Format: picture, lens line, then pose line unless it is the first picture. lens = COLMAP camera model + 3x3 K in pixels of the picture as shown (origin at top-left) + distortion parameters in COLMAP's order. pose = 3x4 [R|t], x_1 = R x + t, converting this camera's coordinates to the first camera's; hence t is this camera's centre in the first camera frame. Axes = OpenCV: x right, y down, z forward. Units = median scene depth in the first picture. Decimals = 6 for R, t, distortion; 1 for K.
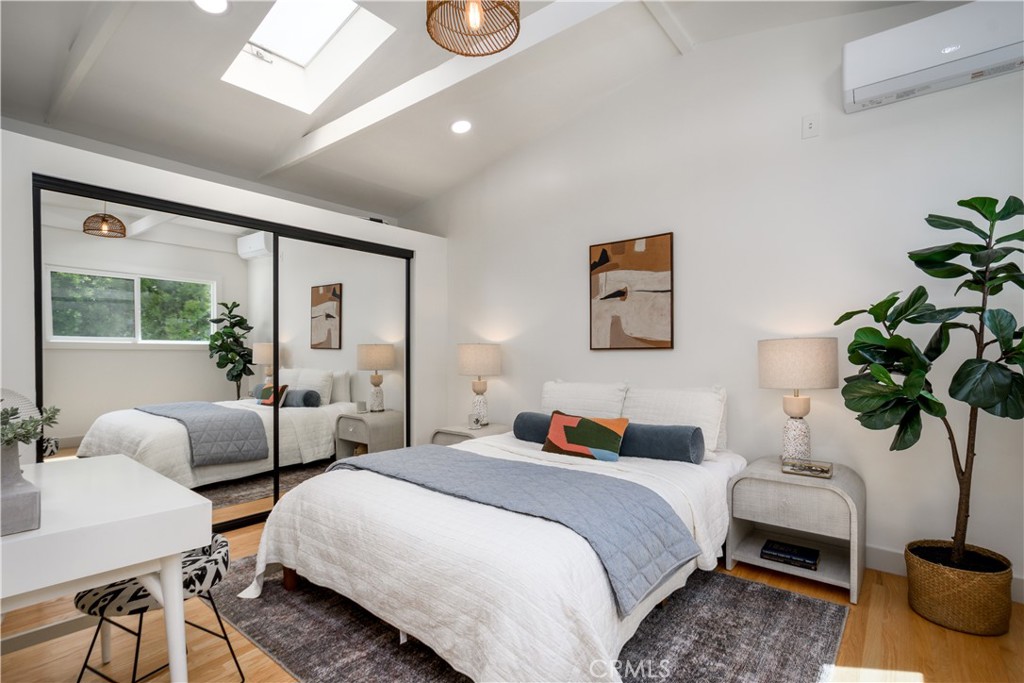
lens RADIAL K [[493.1, 0, 499.8], [0, 493.1, 355.1], [0, 0, 1]] dist [0.000327, -0.000064]
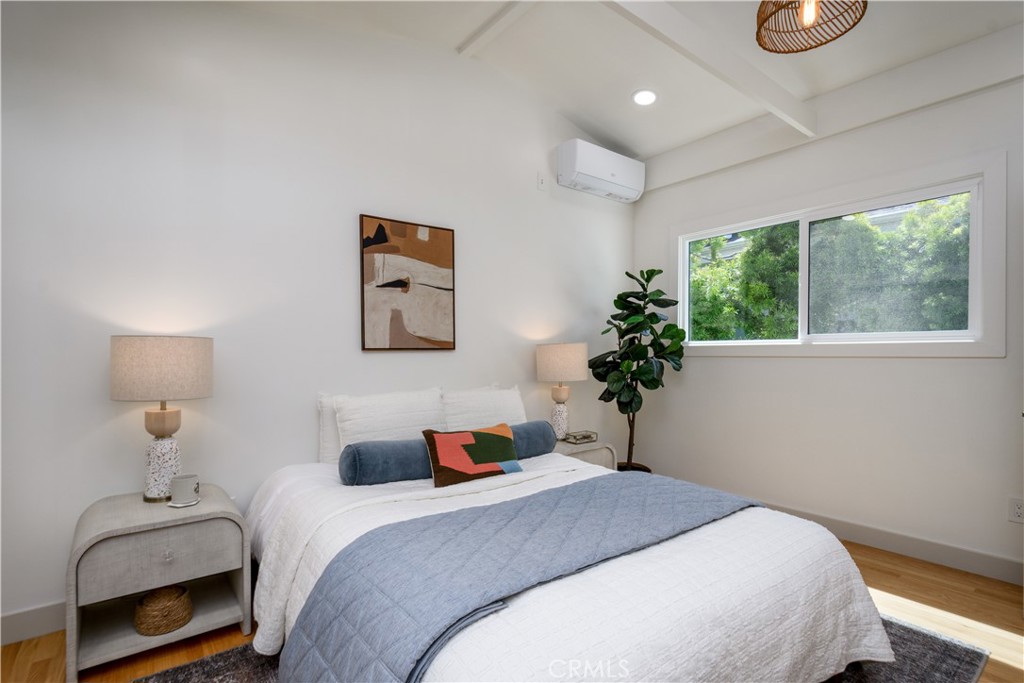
lens RADIAL K [[493.1, 0, 499.8], [0, 493.1, 355.1], [0, 0, 1]] dist [0.000327, -0.000064]
pose [[0.216517, -0.002353, 0.976276, -0.546452], [0.010036, 0.999950, 0.000184, -0.001434], [-0.976227, 0.009758, 0.216529, 0.662441]]
